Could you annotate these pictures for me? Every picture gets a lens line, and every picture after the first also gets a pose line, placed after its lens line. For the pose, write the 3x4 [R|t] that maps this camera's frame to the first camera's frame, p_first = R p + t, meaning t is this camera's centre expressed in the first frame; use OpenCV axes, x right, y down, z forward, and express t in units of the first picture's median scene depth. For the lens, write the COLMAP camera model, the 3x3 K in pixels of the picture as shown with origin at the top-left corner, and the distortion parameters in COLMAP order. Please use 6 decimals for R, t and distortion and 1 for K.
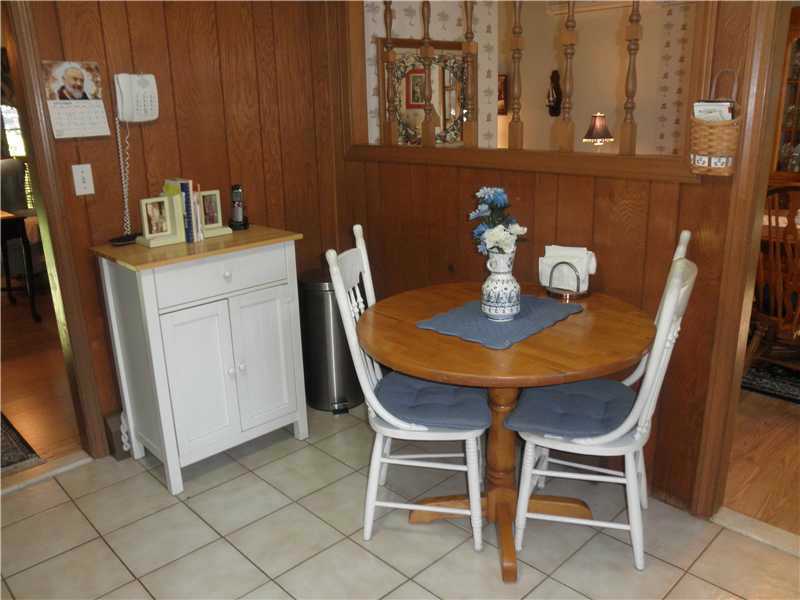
lens RADIAL K [[669.6, 0, 399.7], [0, 669.6, 301.1], [0, 0, 1]] dist [-0.087906, 0.037671]
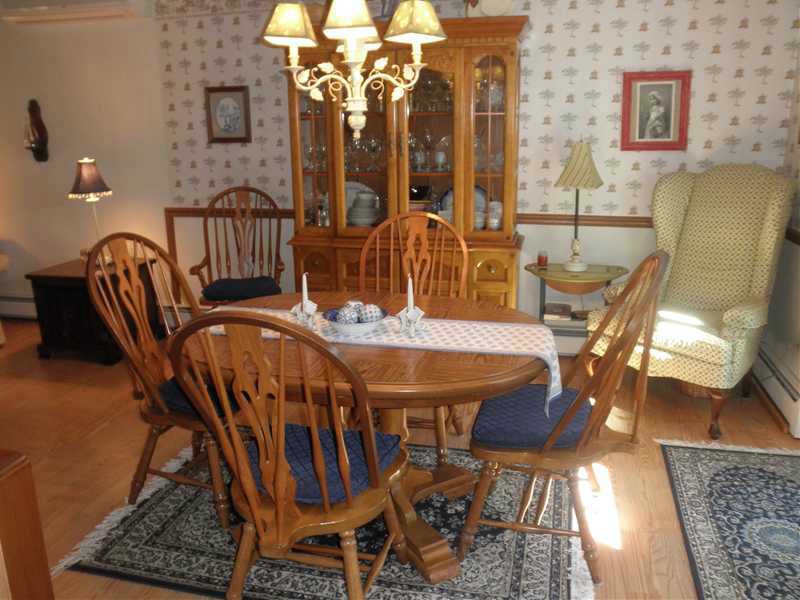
lens RADIAL K [[669.6, 0, 405.4], [0, 669.6, 296.8], [0, 0, 1]] dist [-0.087906, 0.037671]
pose [[0.844940, -0.123337, 0.520446, 0.201067], [0.144124, 0.989559, 0.000525, -0.079751], [-0.515077, 0.074565, 0.853894, 0.199629]]
